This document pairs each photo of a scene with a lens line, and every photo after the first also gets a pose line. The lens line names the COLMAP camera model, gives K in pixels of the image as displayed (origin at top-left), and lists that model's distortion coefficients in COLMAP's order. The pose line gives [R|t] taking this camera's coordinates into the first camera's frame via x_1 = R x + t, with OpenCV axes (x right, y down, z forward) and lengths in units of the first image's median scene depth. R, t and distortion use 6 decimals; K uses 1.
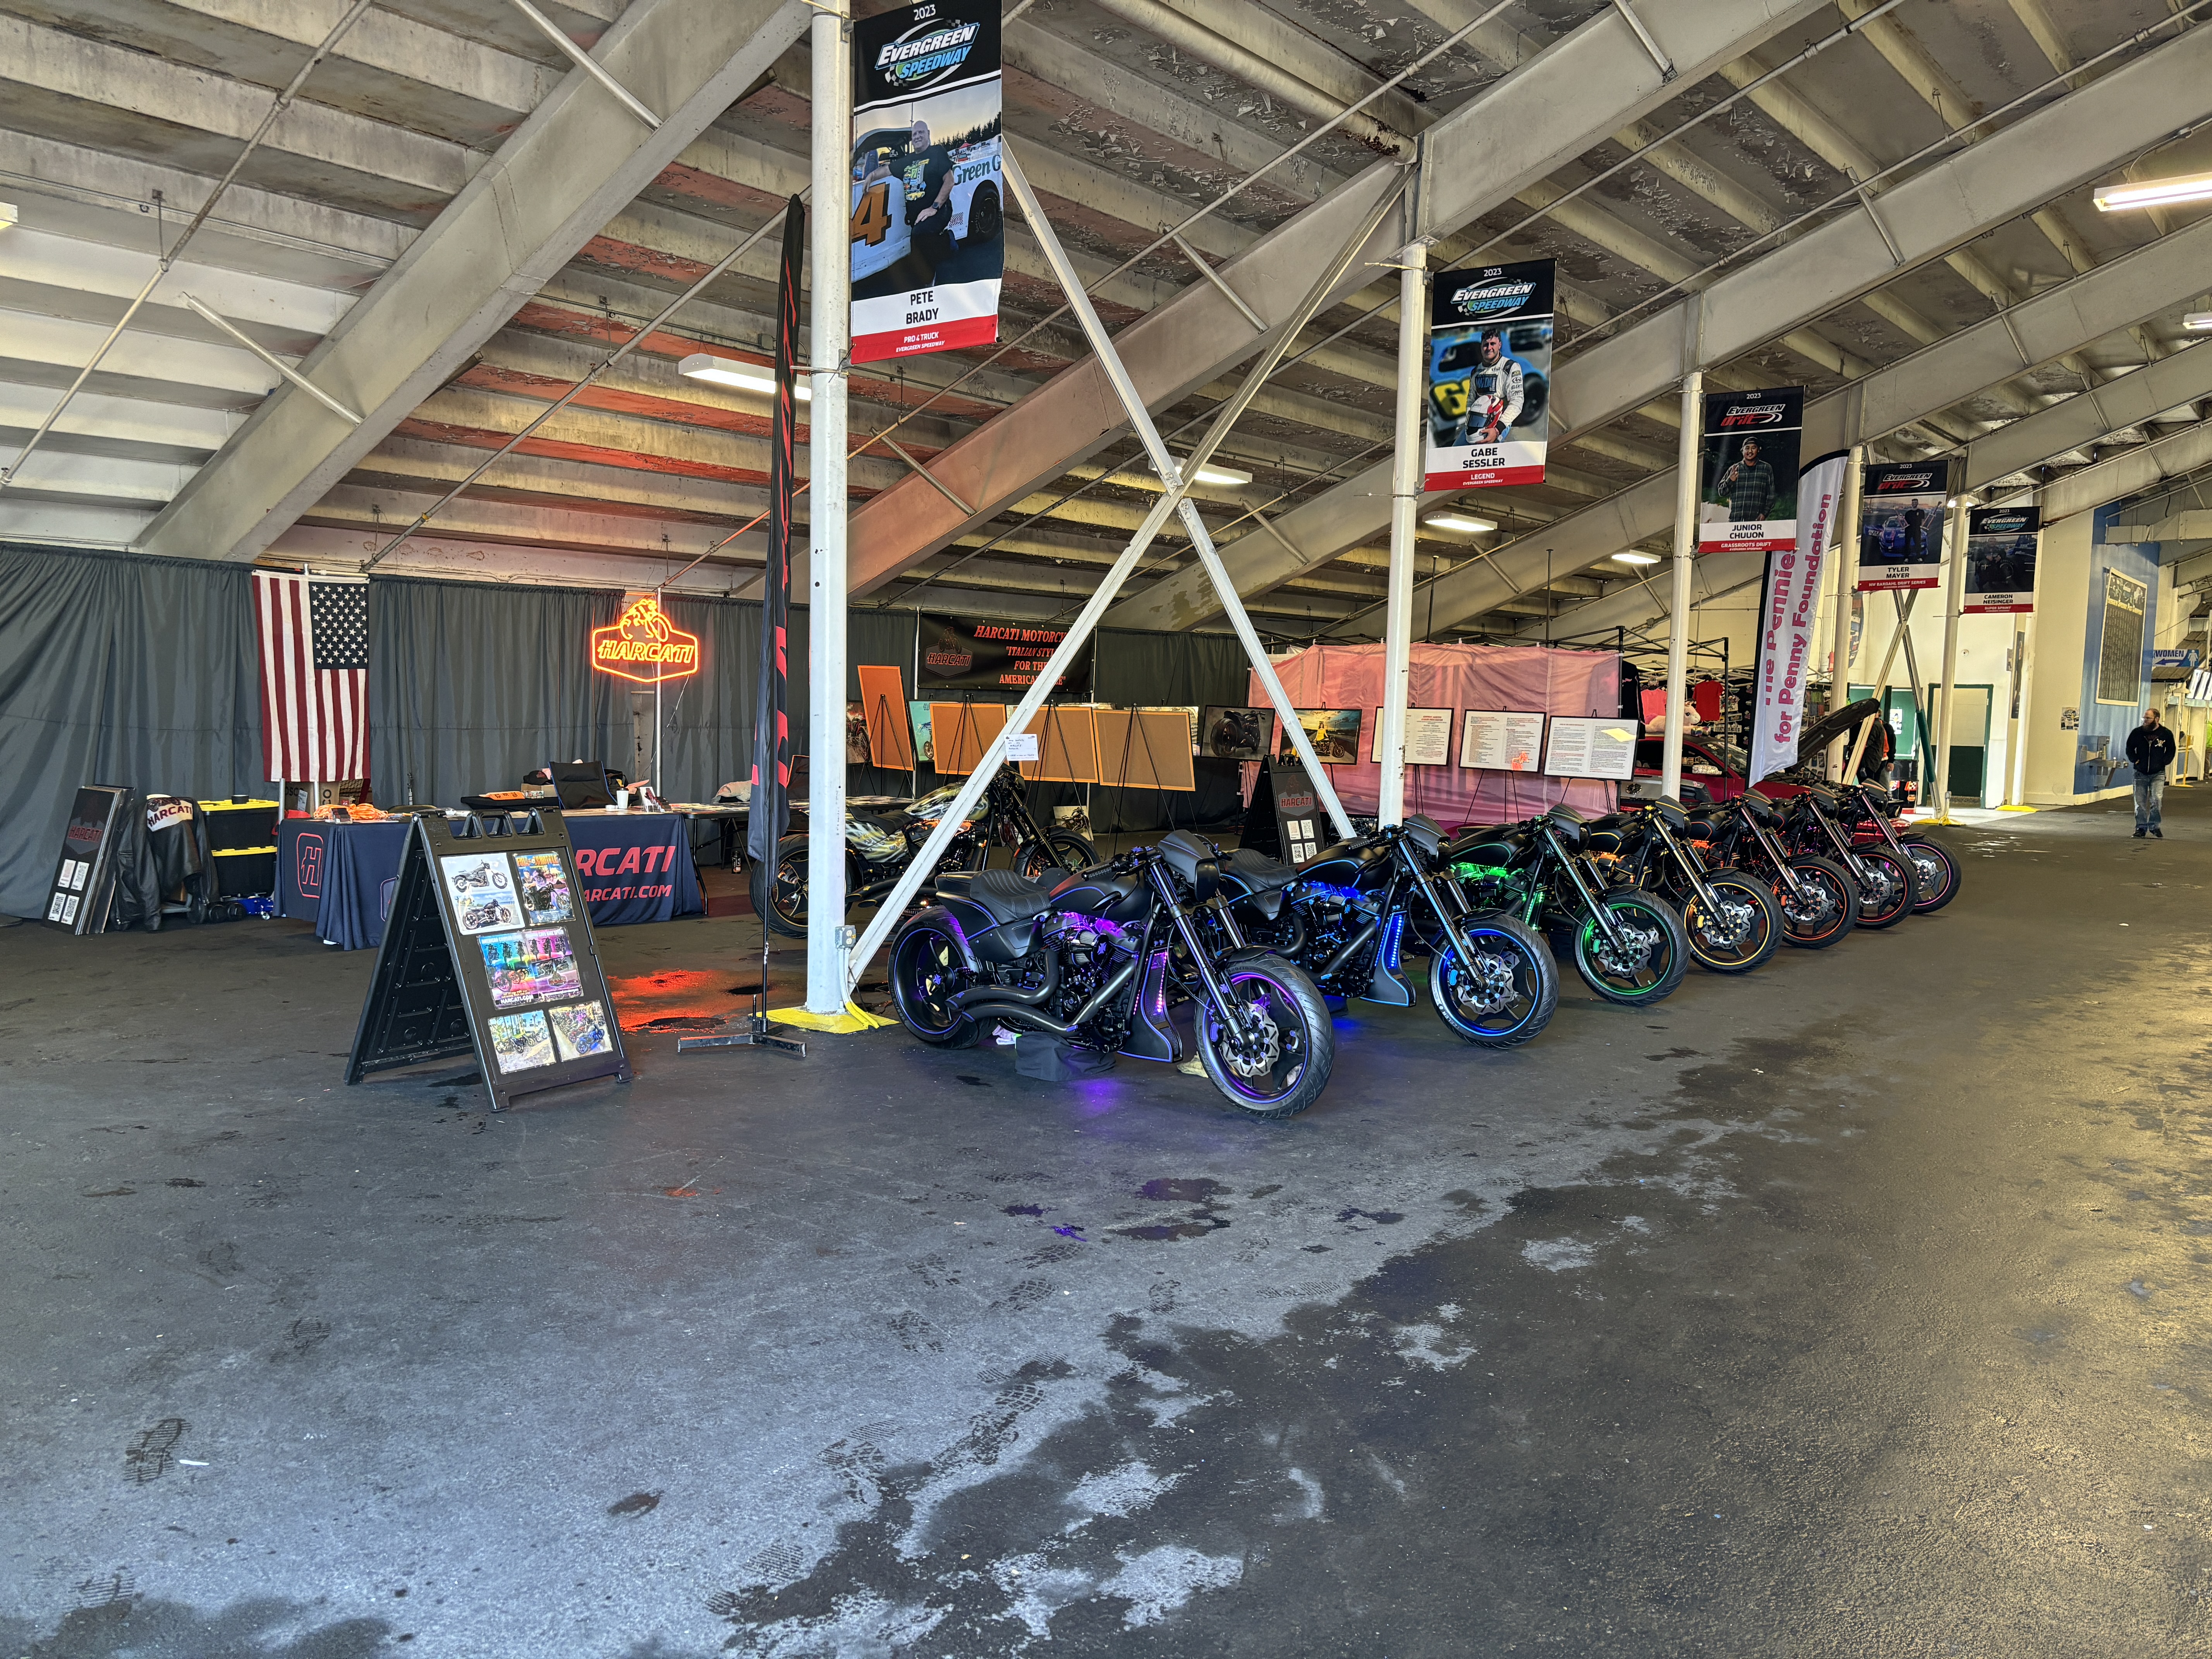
lens RADIAL K [[1684.1, 0, 1106.0], [0, 1684.1, 829.5], [0, 0, 1]] dist [-0.000473, -0.000267]
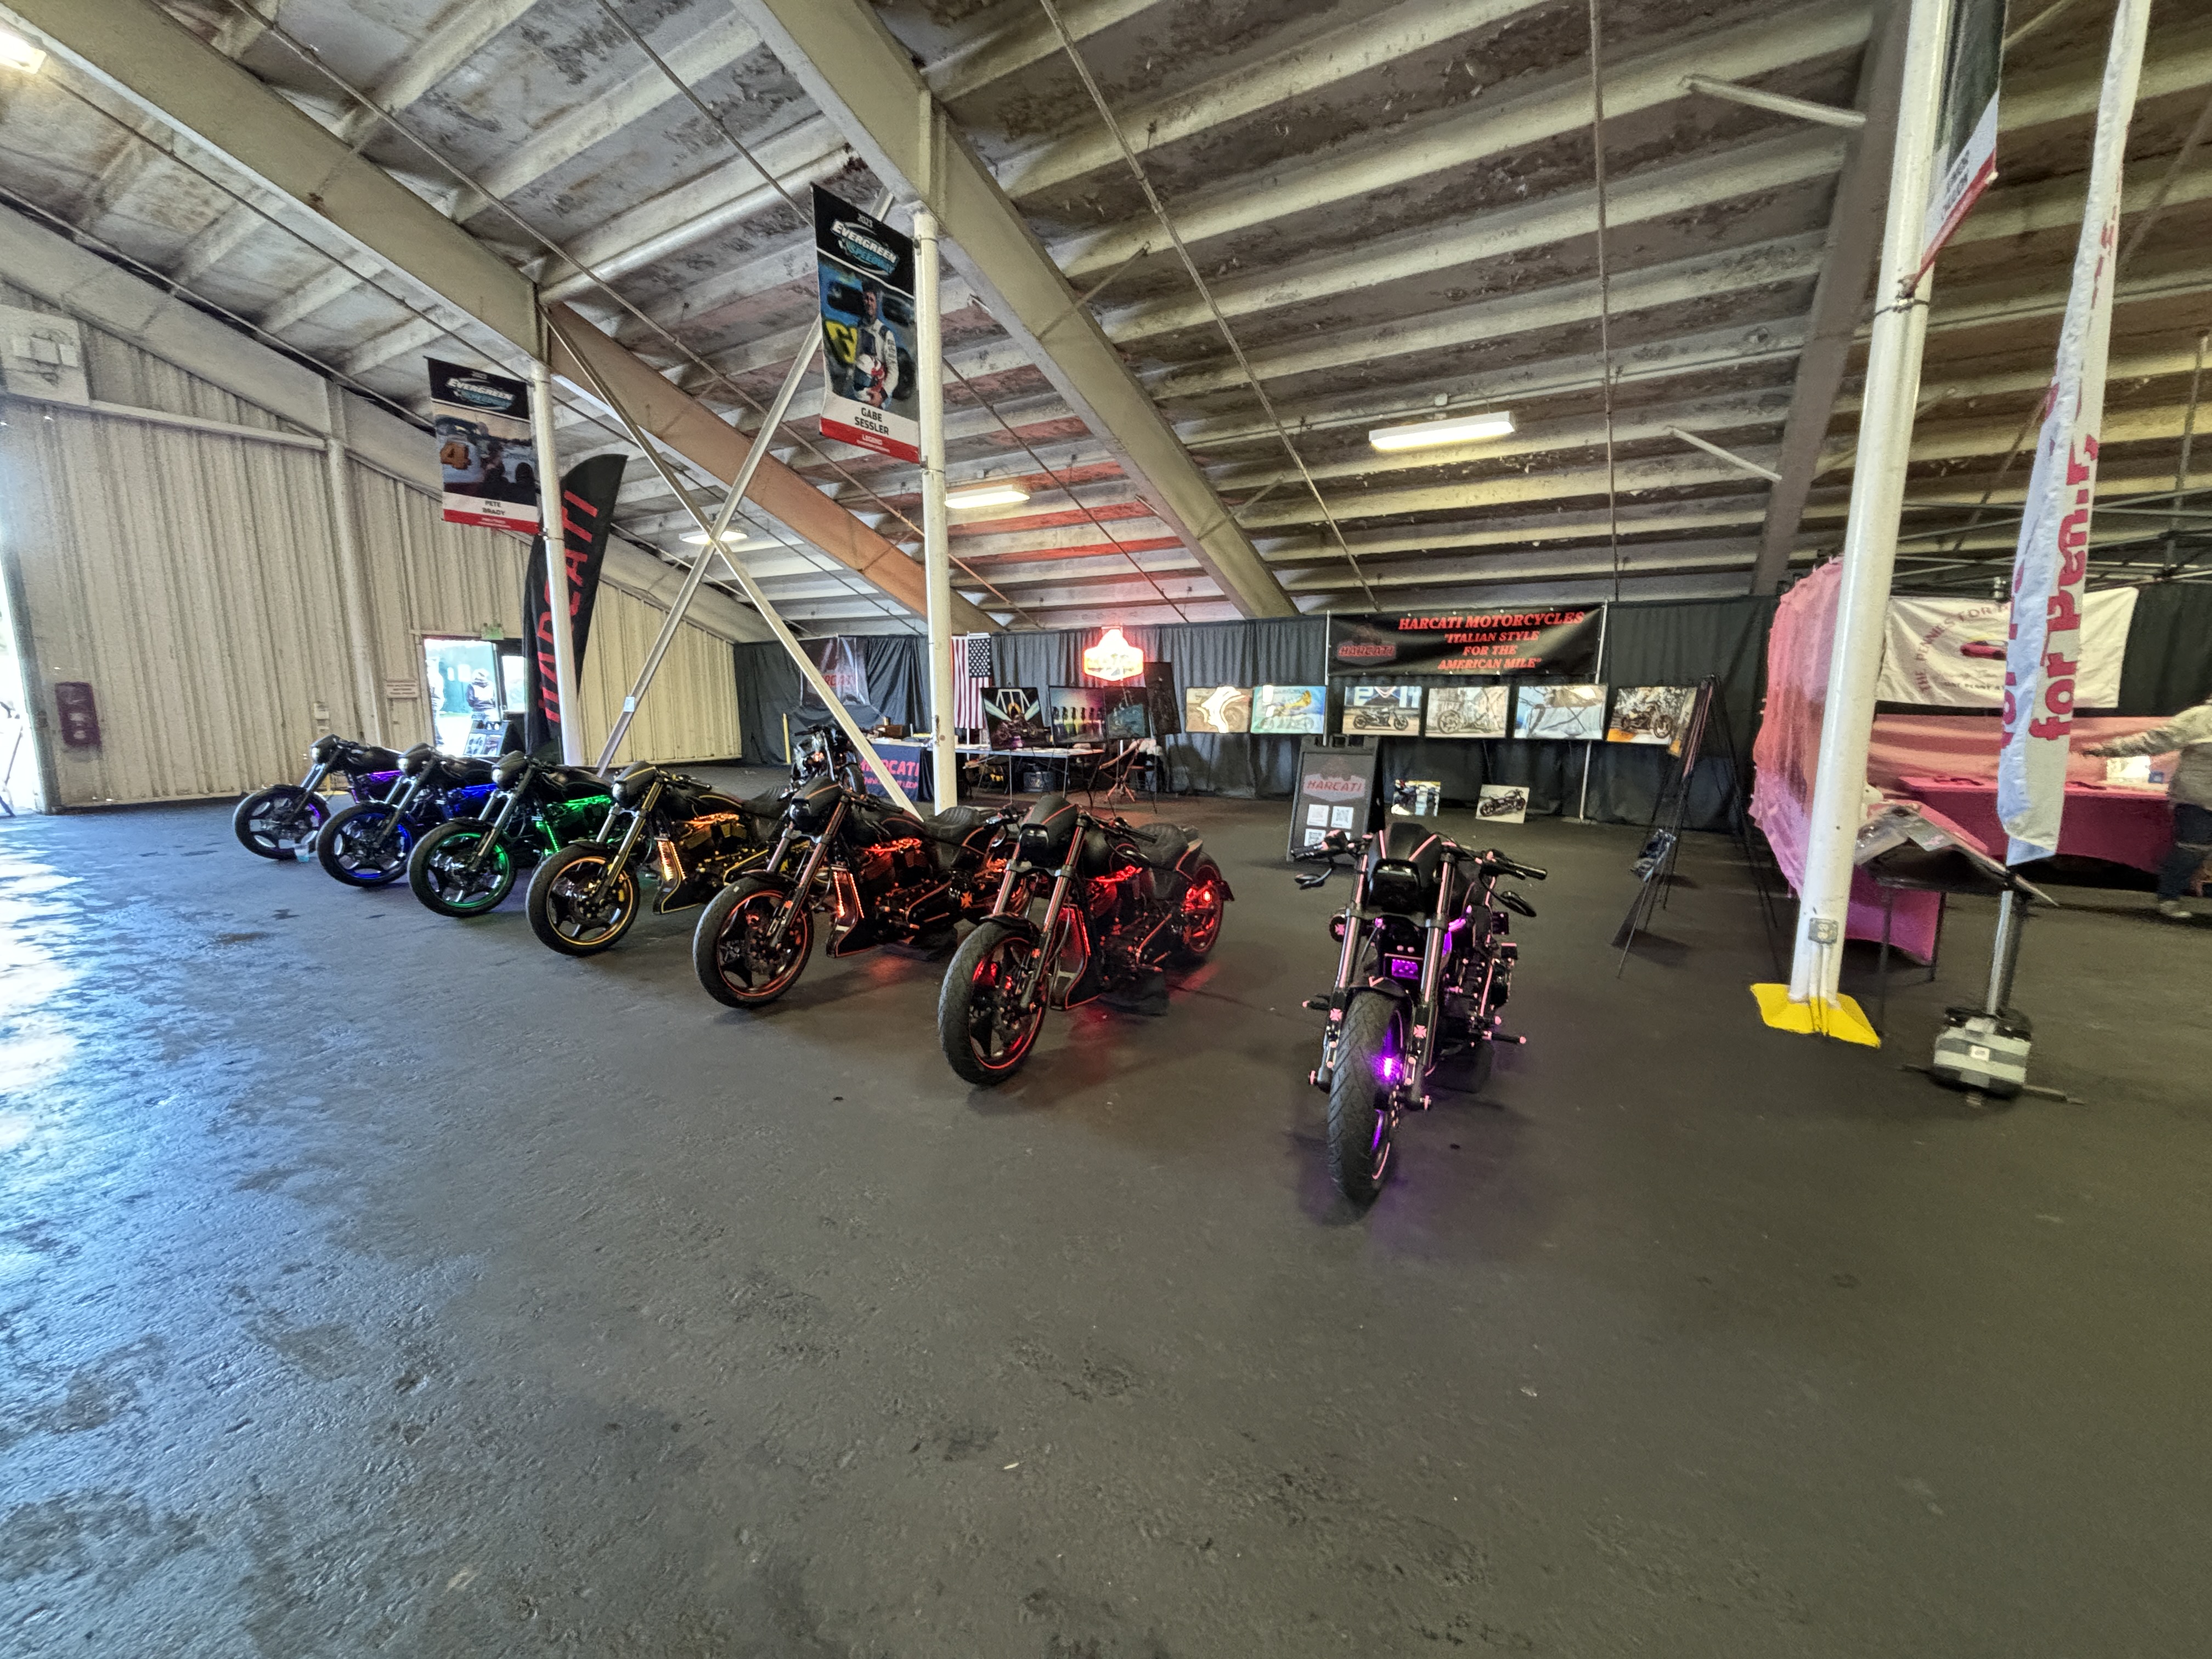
lens RADIAL K [[916.0, 0, 1101.1], [0, 916.0, 826.6], [0, 0, 1]] dist [-0.001336, 0.004150]
pose [[0.081378, 0.129689, -0.988210, 0.631240], [-0.072041, 0.989670, 0.123948, -0.050265], [0.994076, 0.061105, 0.089880, 0.865752]]
